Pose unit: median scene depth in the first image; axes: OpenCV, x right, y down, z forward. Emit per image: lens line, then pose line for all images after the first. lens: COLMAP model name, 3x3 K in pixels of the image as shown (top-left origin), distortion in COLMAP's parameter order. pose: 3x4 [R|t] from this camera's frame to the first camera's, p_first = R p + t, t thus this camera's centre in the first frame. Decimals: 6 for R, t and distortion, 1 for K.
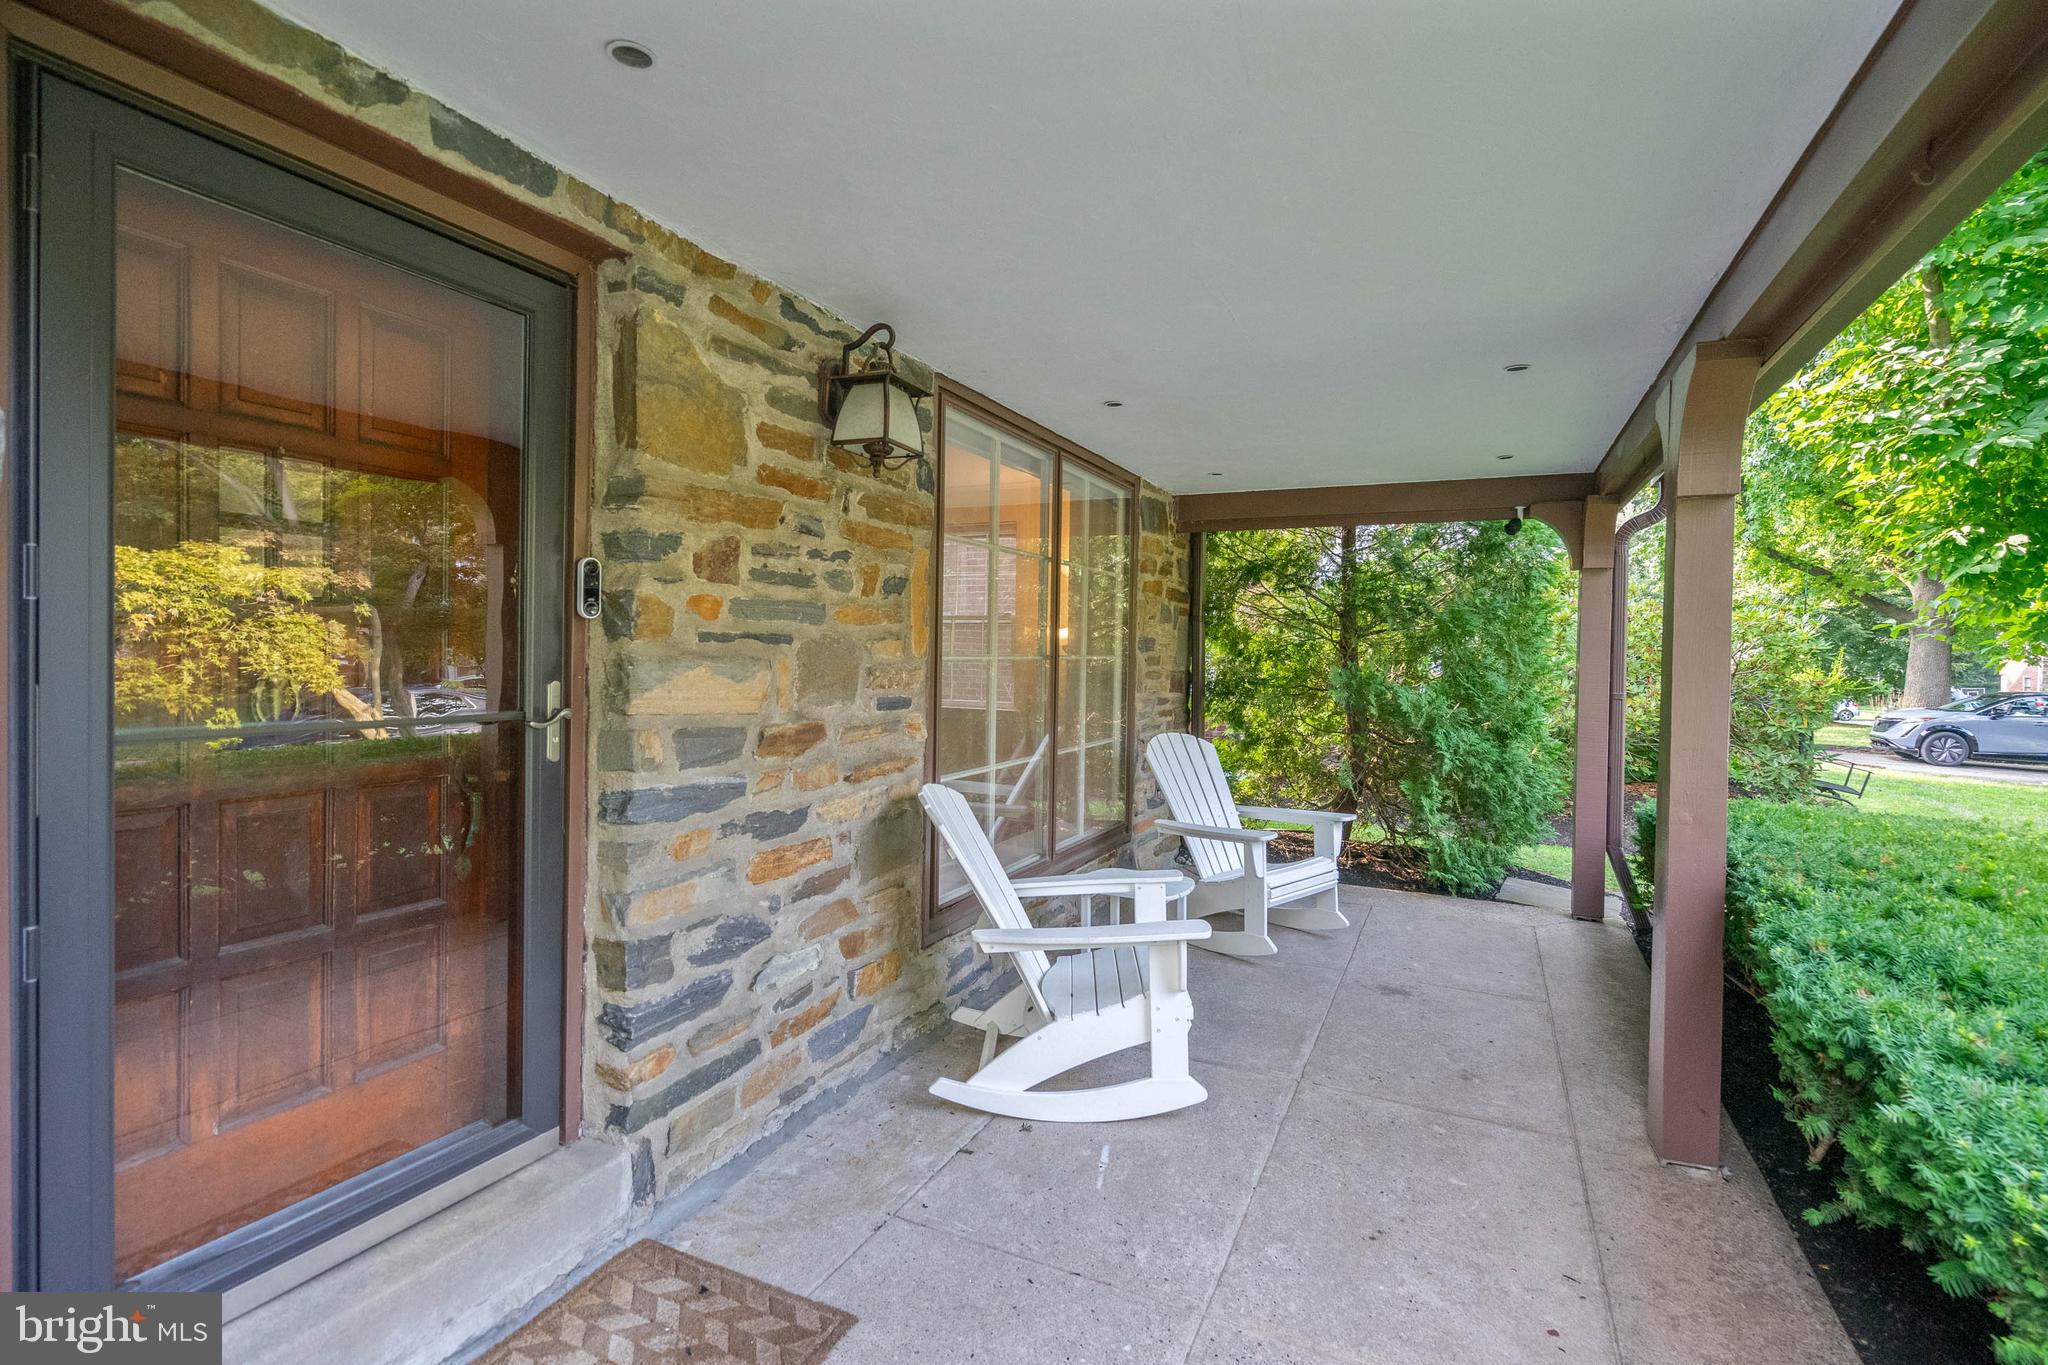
lens RADIAL K [[923.3, 0, 1026.7], [0, 923.3, 674.1], [0, 0, 1]] dist [-0.007213, 0.001860]
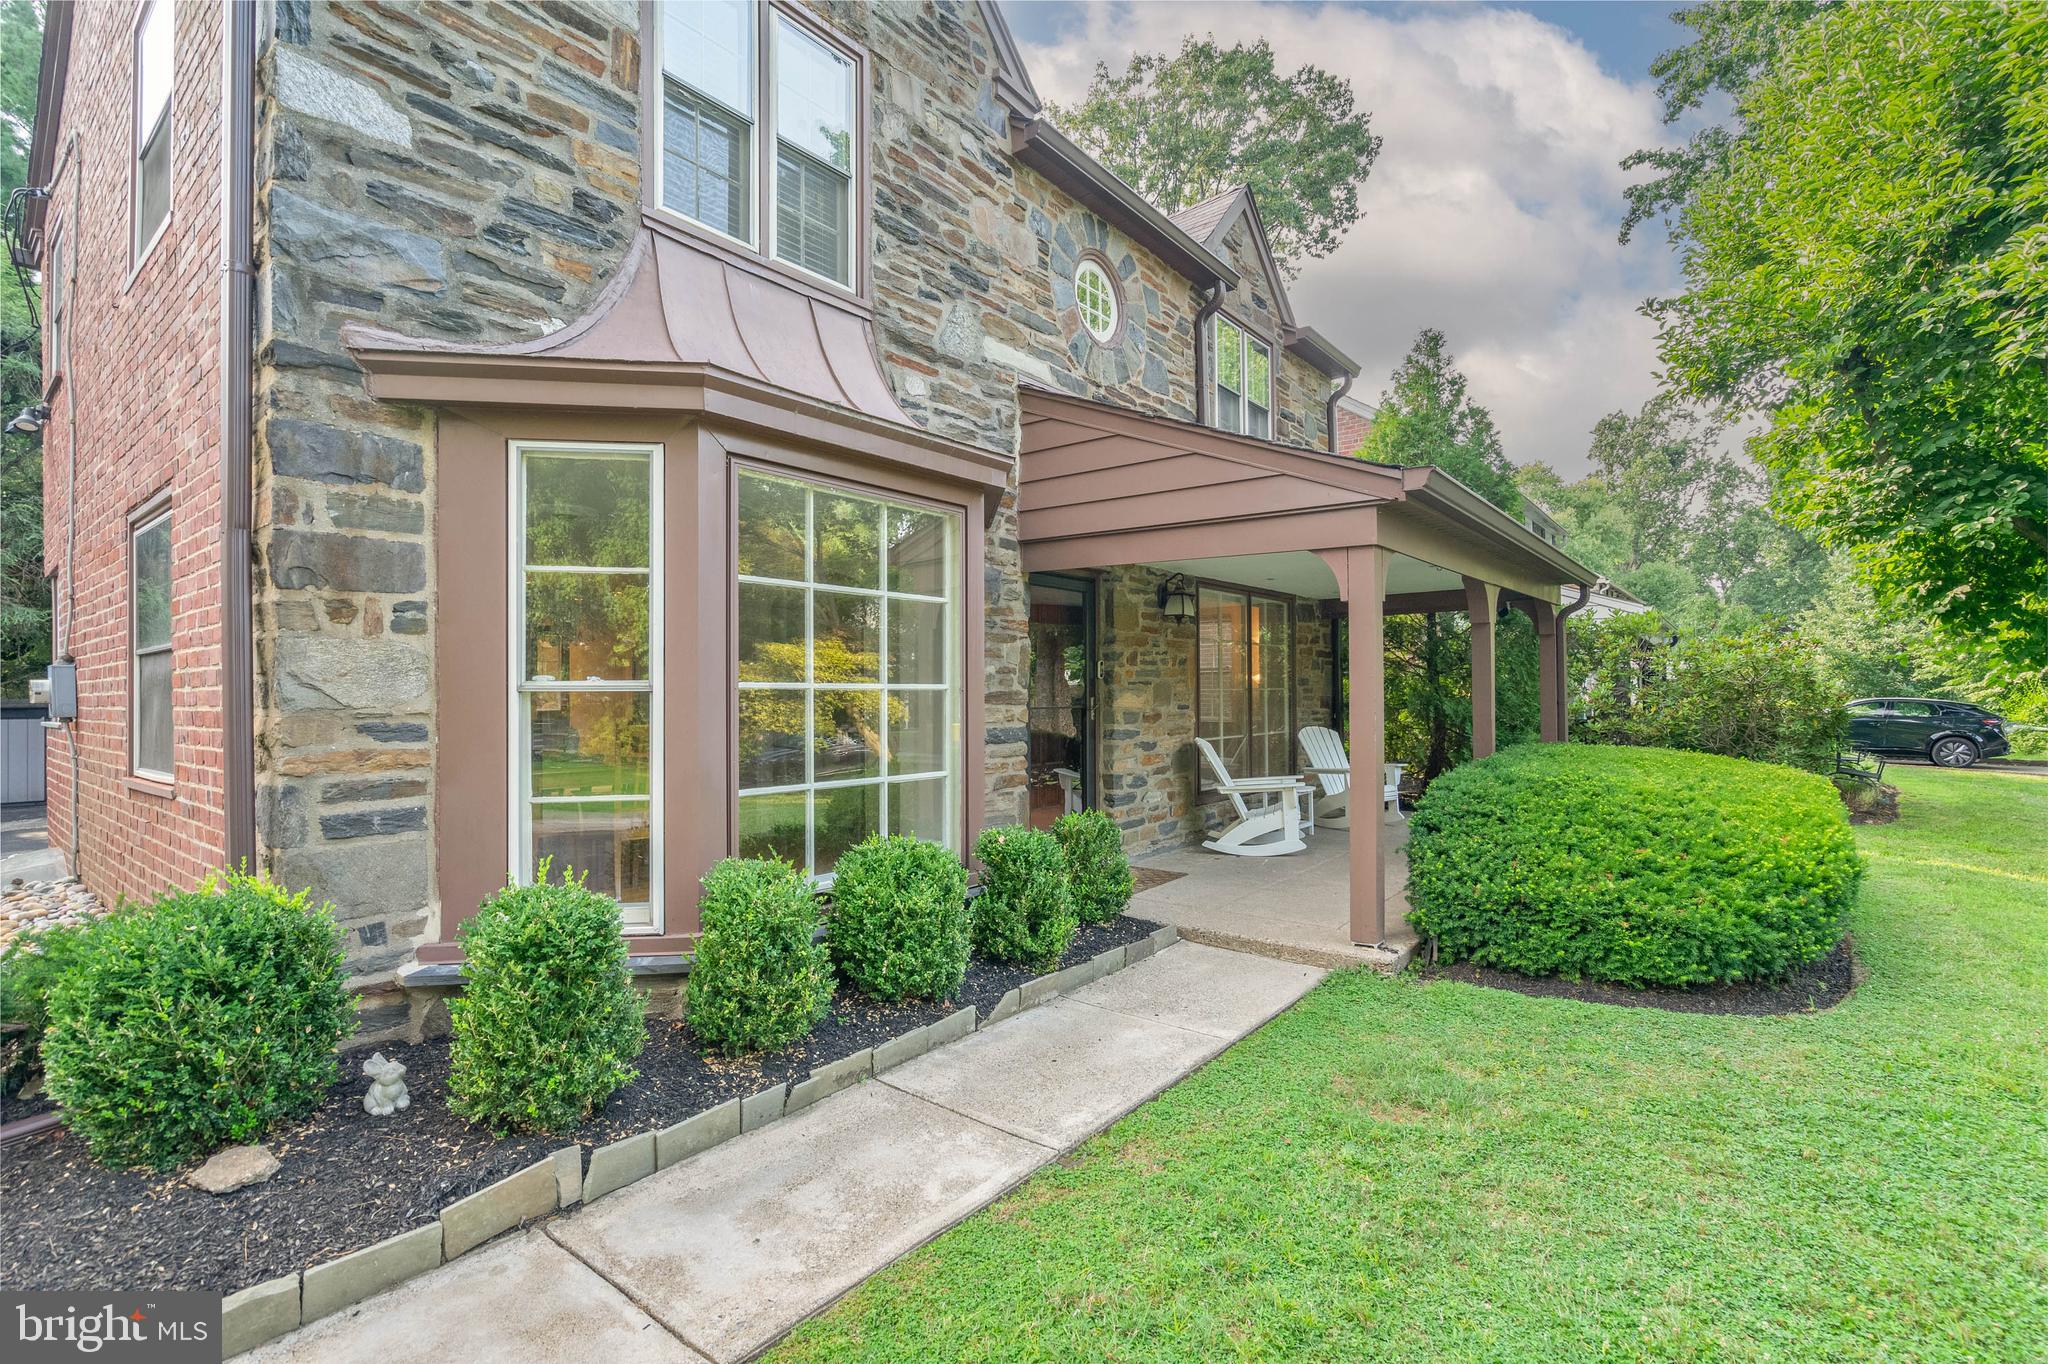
lens RADIAL K [[923.3, 0, 1021.8], [0, 923.3, 690.3], [0, 0, 1]] dist [-0.007213, 0.001860]
pose [[0.971163, -0.026279, -0.236963, 0.037342], [0.019112, 0.999289, -0.032493, 0.069922], [0.237649, 0.027027, 0.970975, -1.892385]]
